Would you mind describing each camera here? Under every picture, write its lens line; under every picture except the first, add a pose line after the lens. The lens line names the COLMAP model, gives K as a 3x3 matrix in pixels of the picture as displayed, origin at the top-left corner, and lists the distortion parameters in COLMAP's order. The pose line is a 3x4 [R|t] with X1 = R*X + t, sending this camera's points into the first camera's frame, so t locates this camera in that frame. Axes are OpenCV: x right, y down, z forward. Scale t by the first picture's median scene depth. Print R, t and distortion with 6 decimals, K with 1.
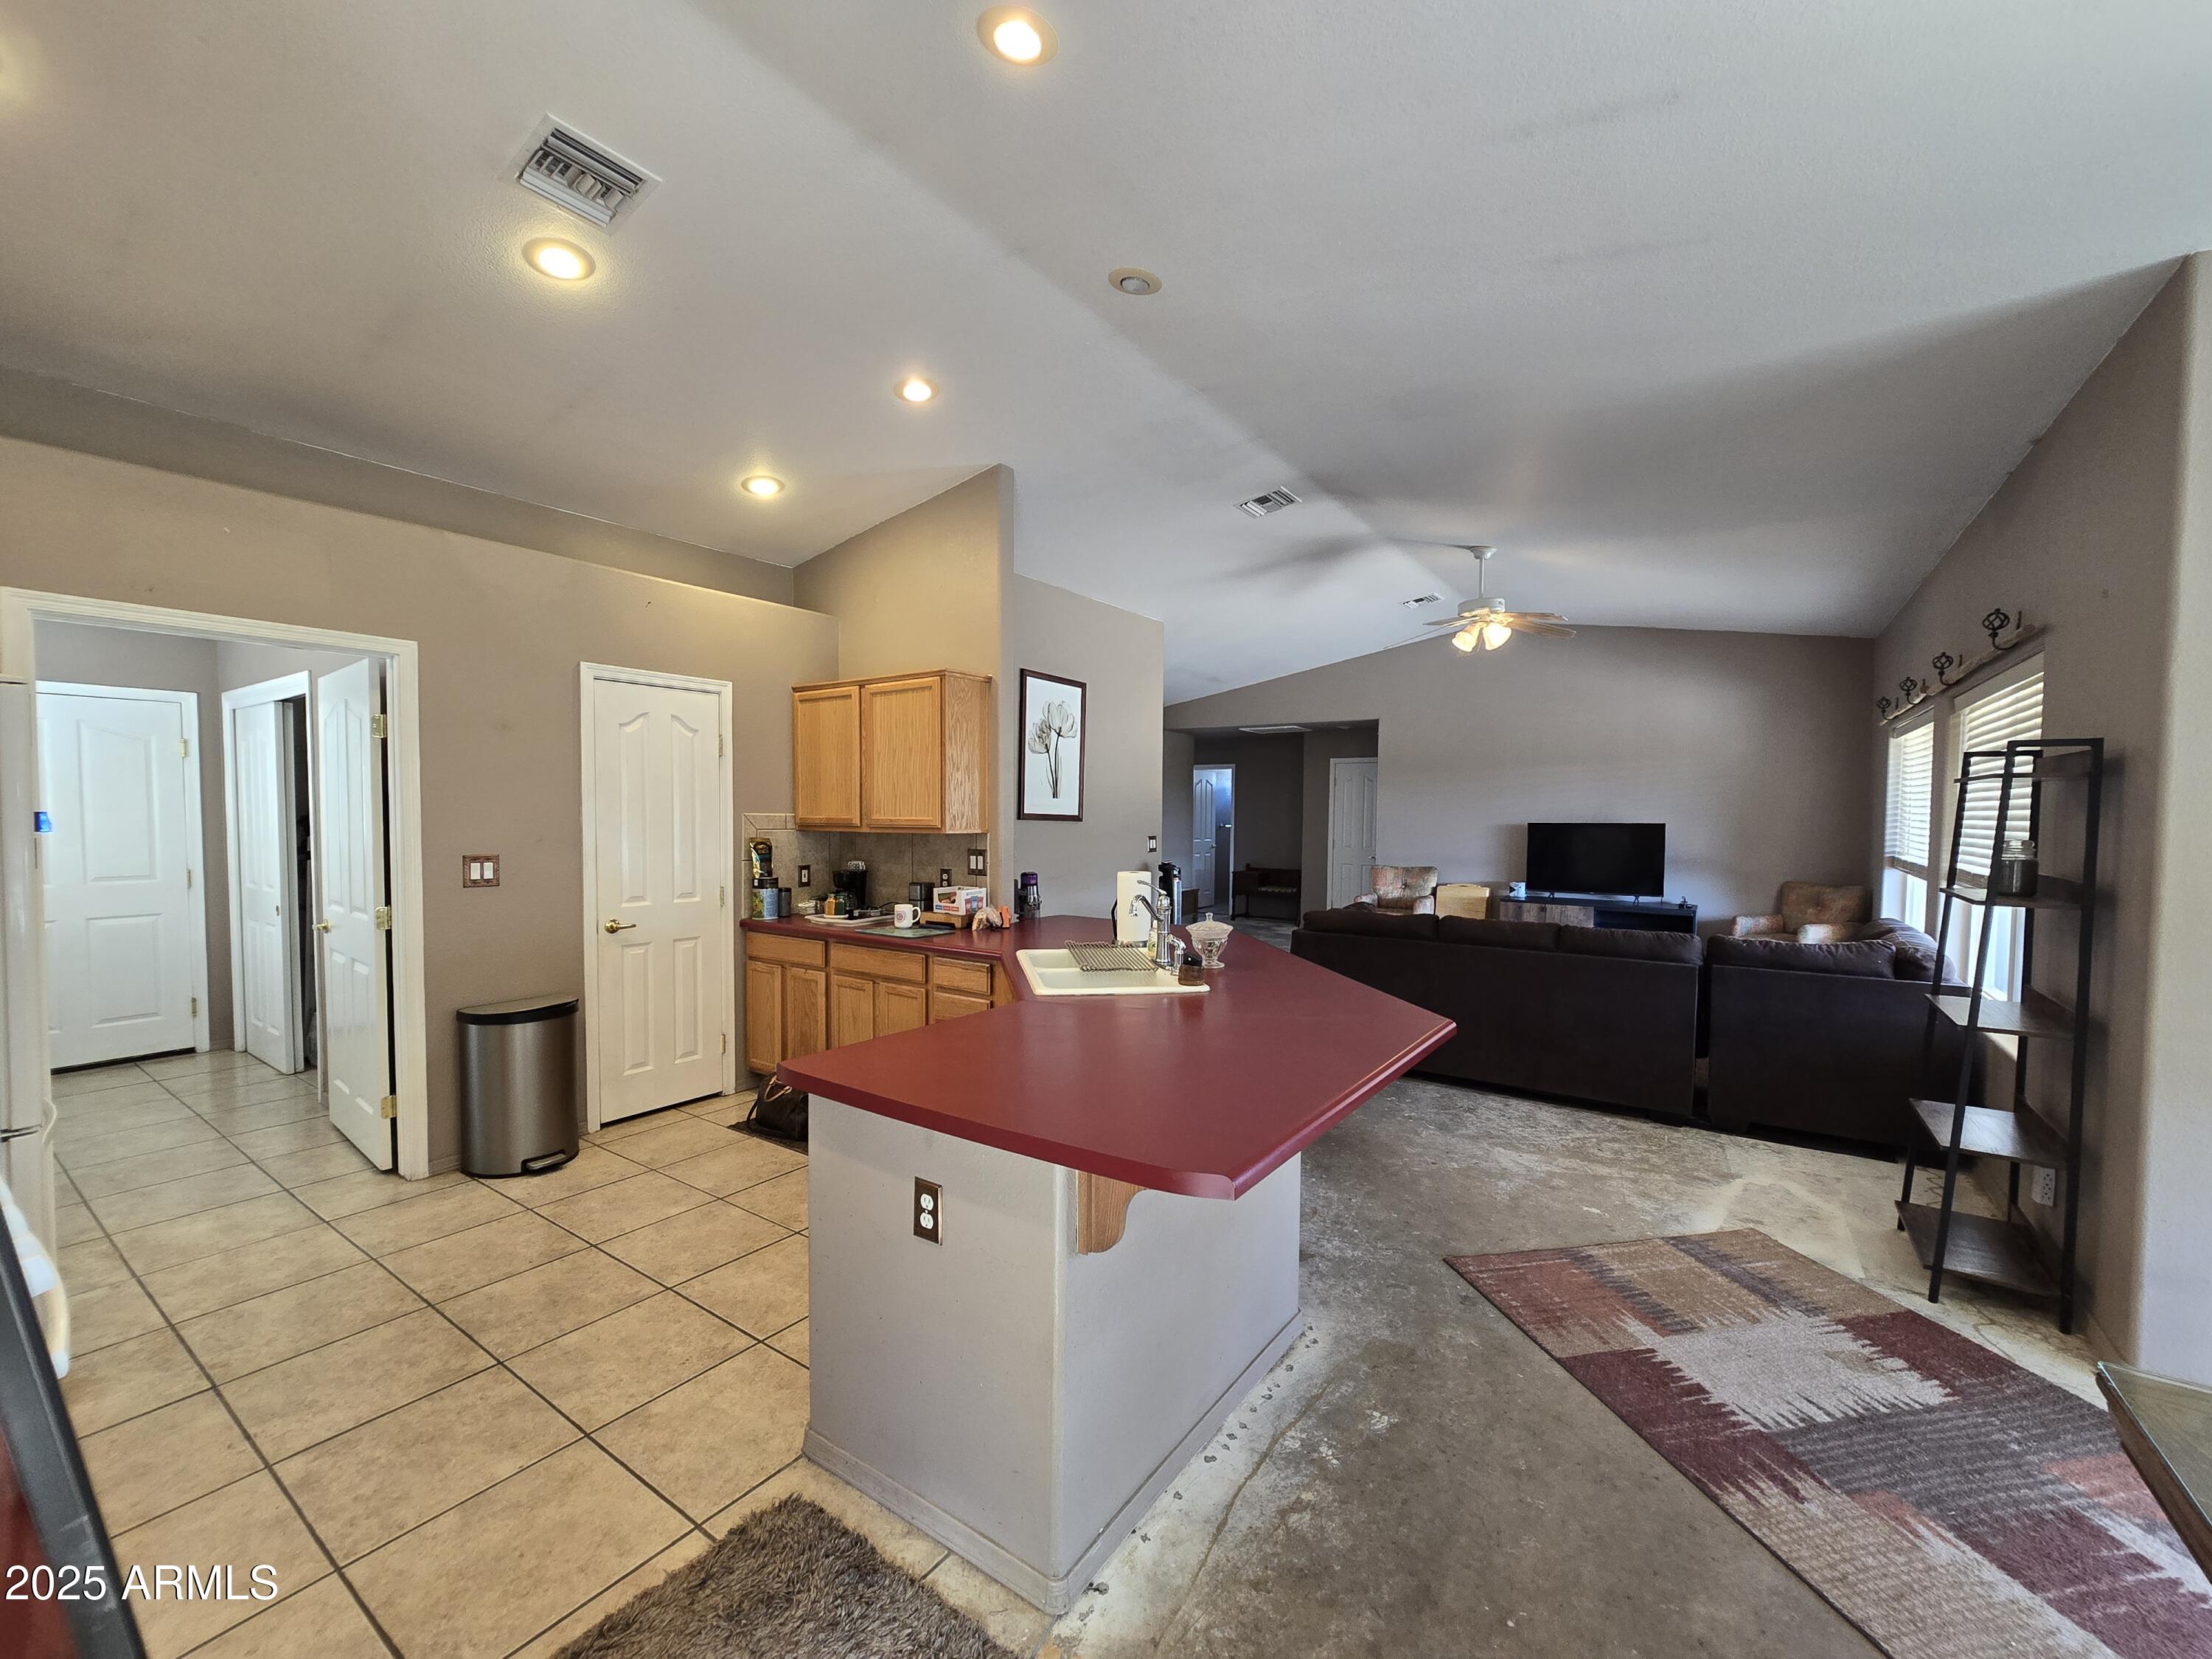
lens RADIAL K [[906.9, 0, 1100.6], [0, 906.9, 847.4], [0, 0, 1]] dist [-0.008790, 0.003673]
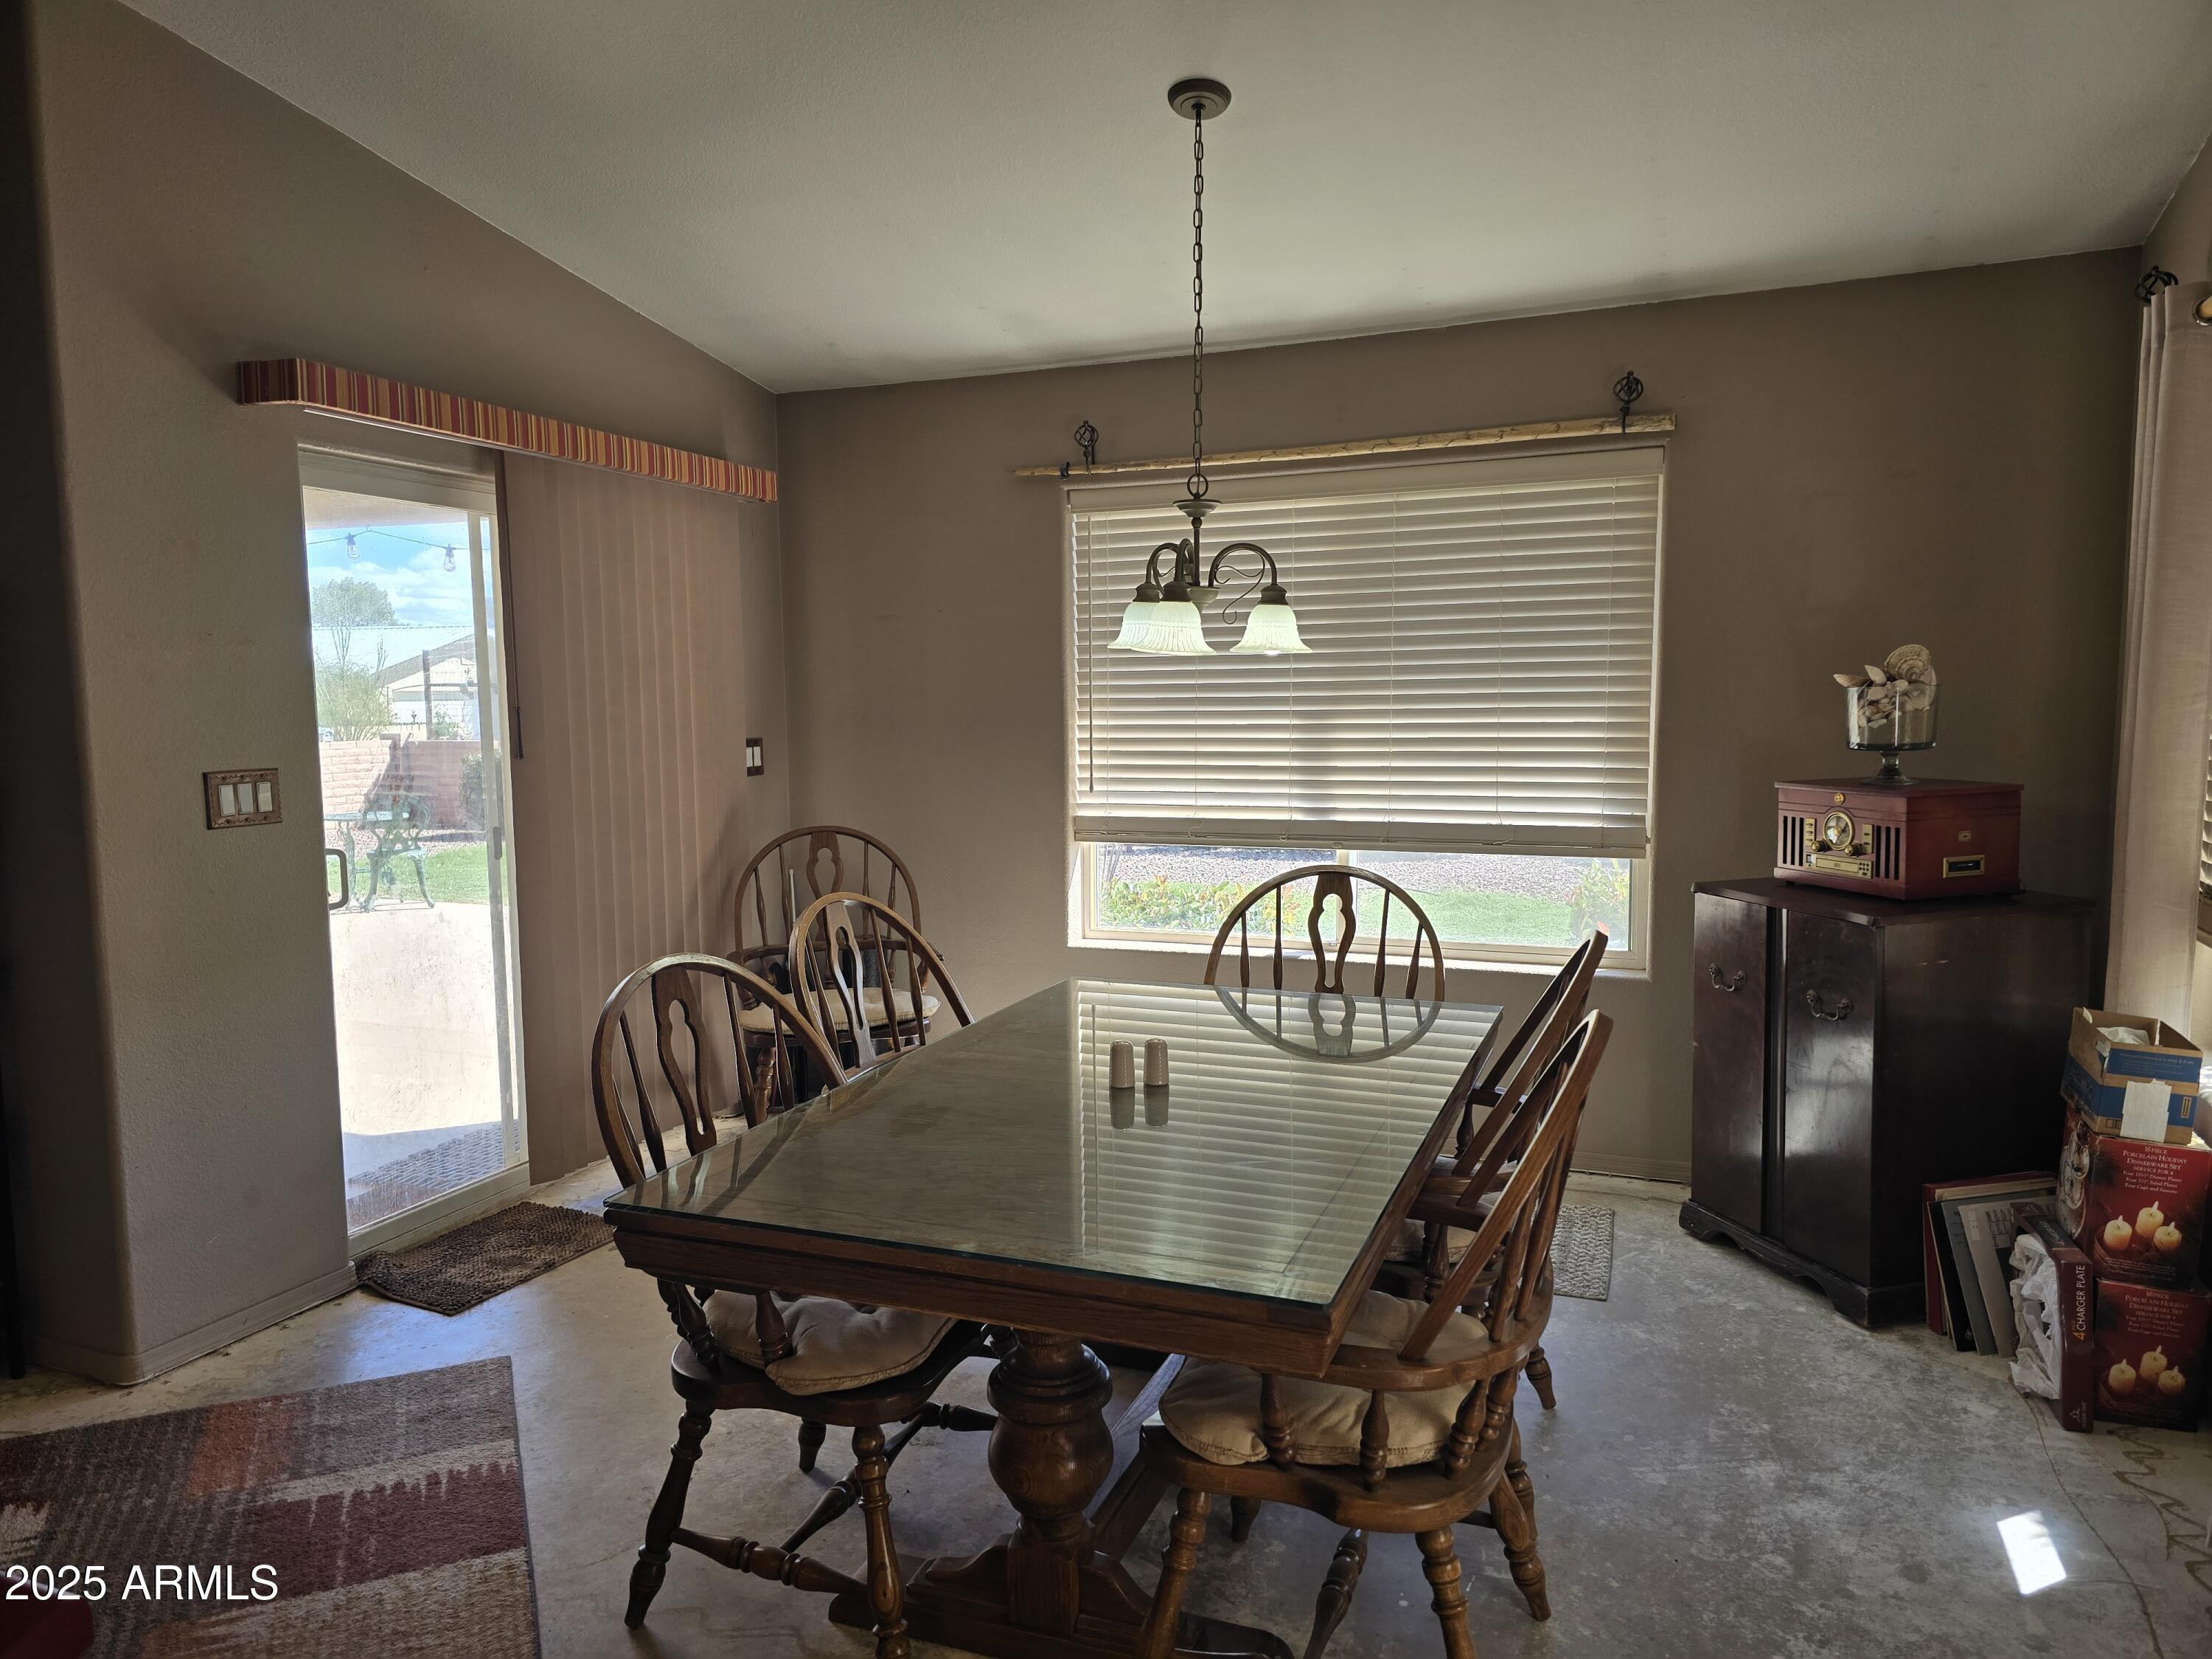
lens RADIAL K [[1470.1, 0, 1100.8], [0, 1470.1, 841.4], [0, 0, 1]] dist [0.076105, -0.068449]
pose [[-0.225665, -0.103911, 0.968647, -0.211277], [0.047928, 0.991907, 0.117572, -0.001289], [-0.973025, 0.072957, -0.218859, 0.278115]]
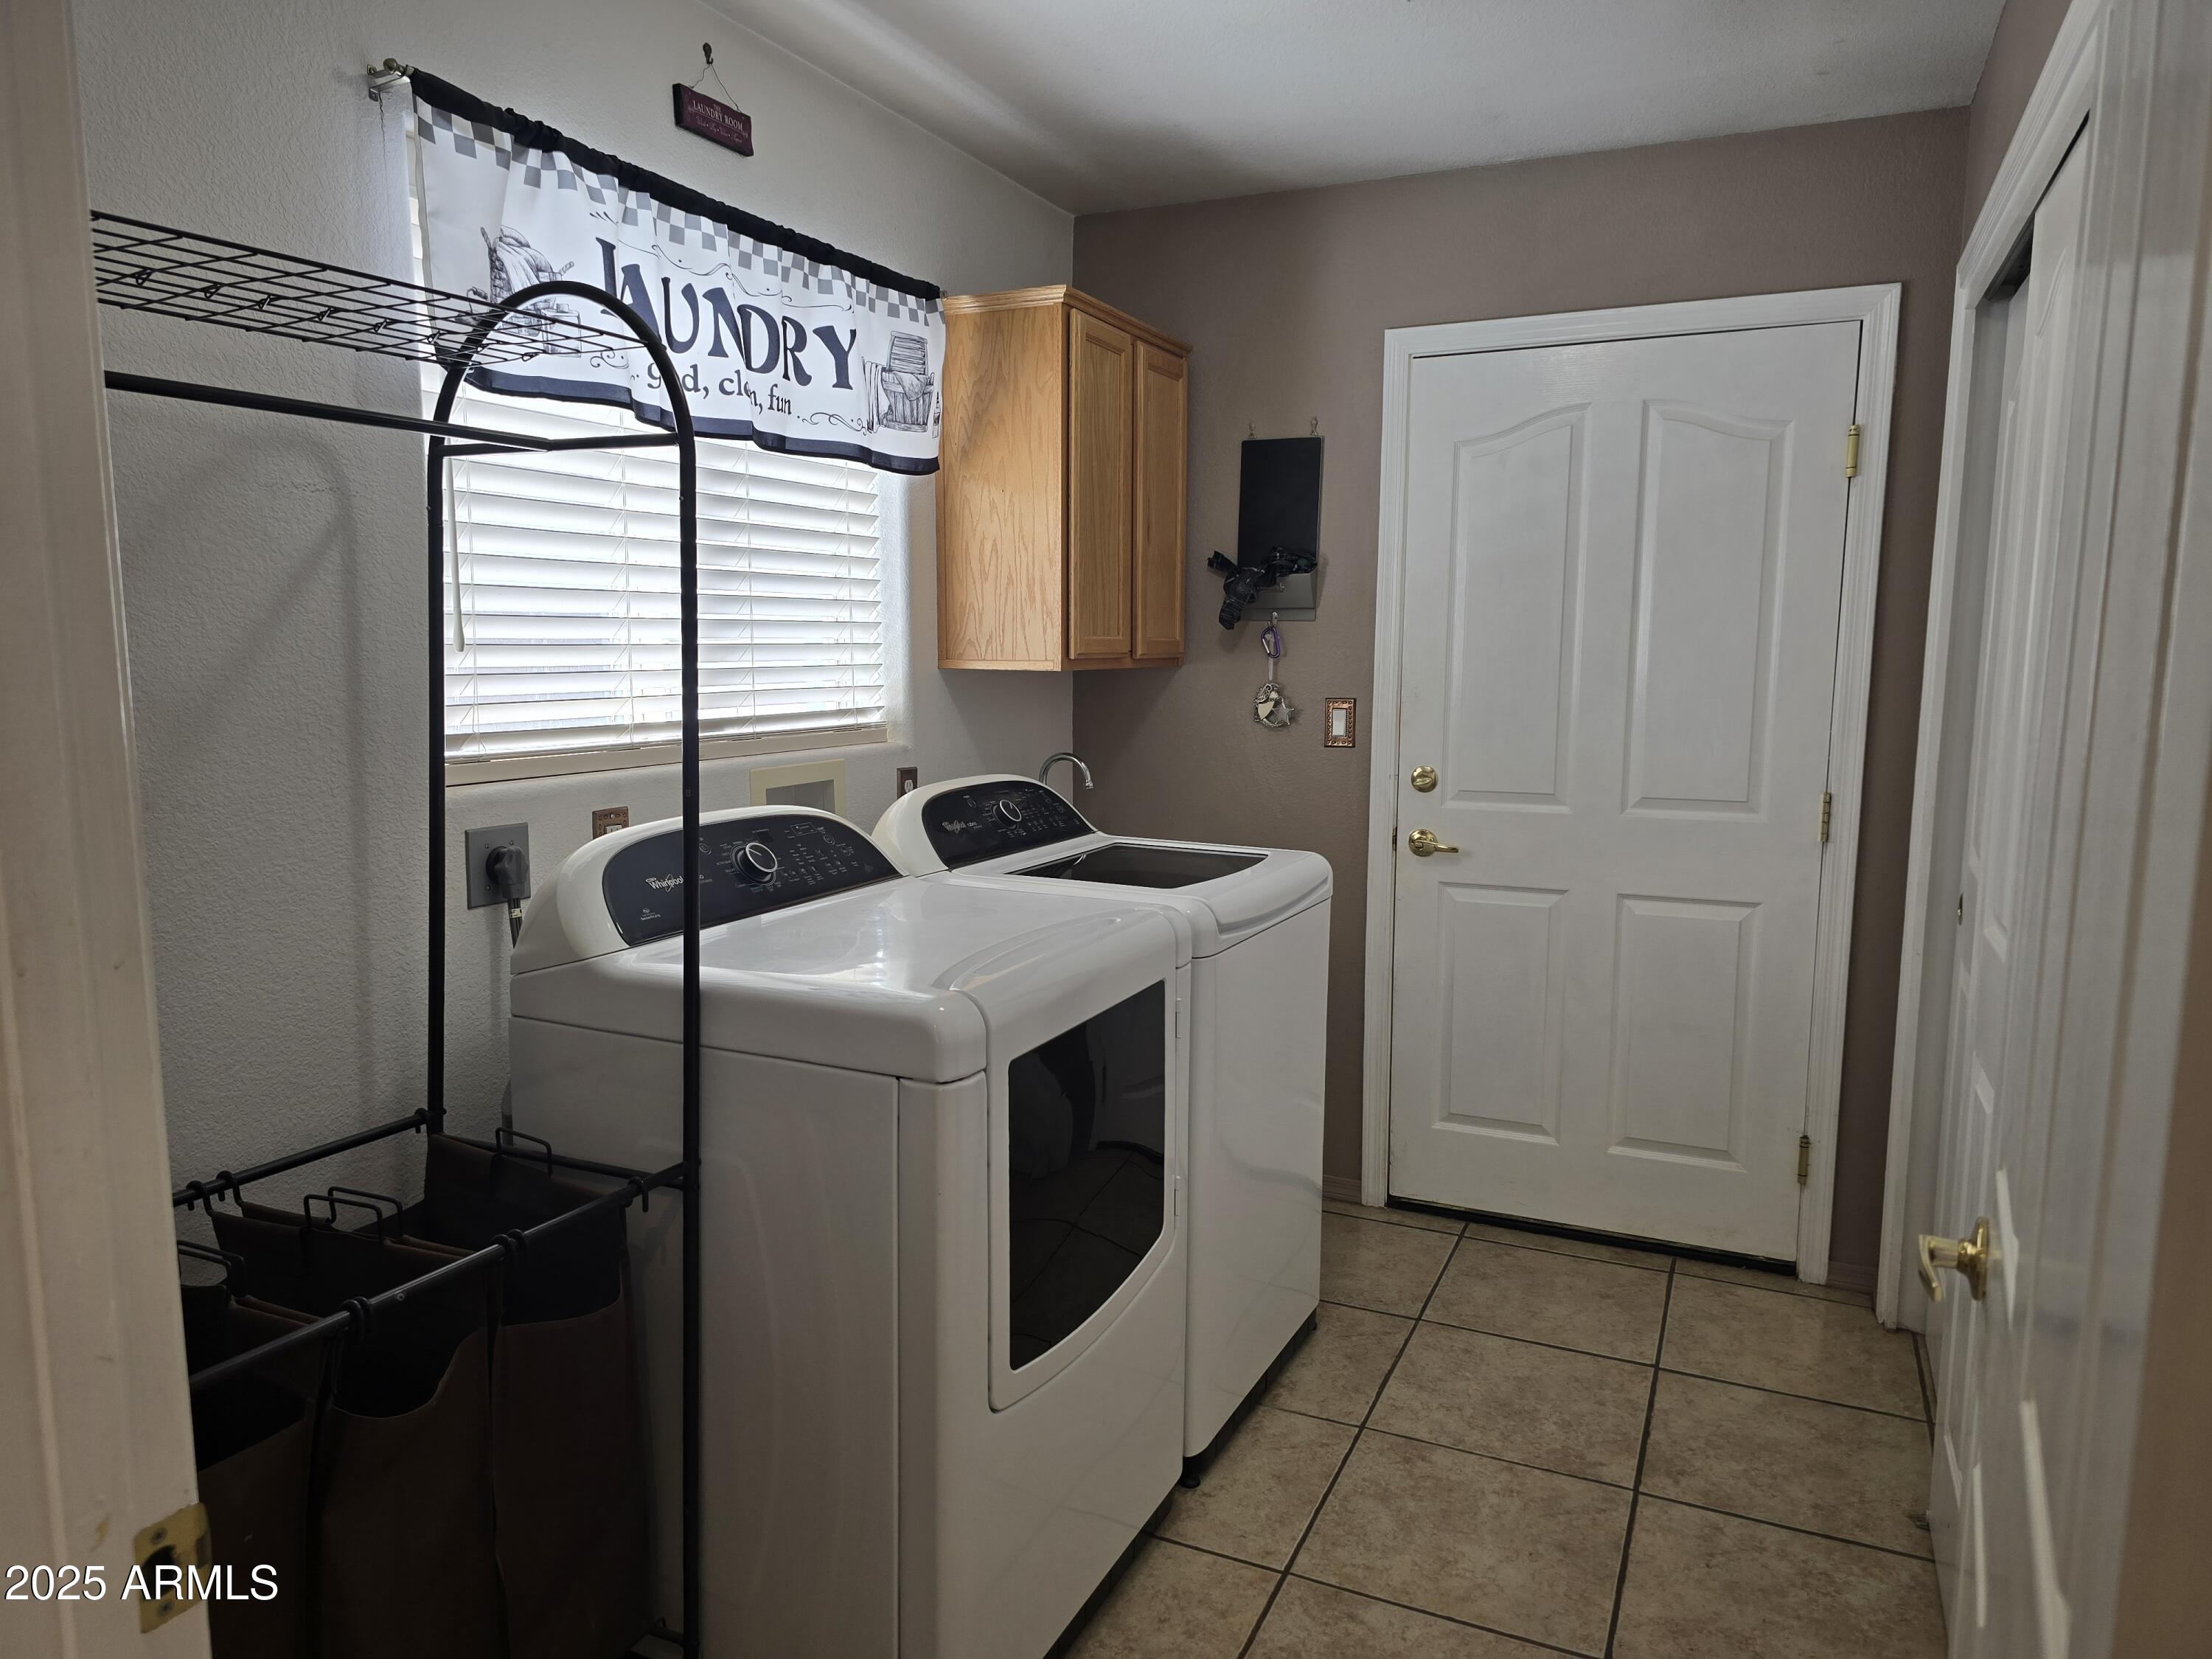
lens RADIAL K [[1470.1, 0, 1106.1], [0, 1470.1, 847.6], [0, 0, 1]] dist [0.076105, -0.068449]
pose [[0.184543, 0.131451, -0.973994, -0.717618], [-0.040847, 0.991185, 0.126031, -0.026564], [0.981975, 0.016527, 0.188285, 0.906396]]
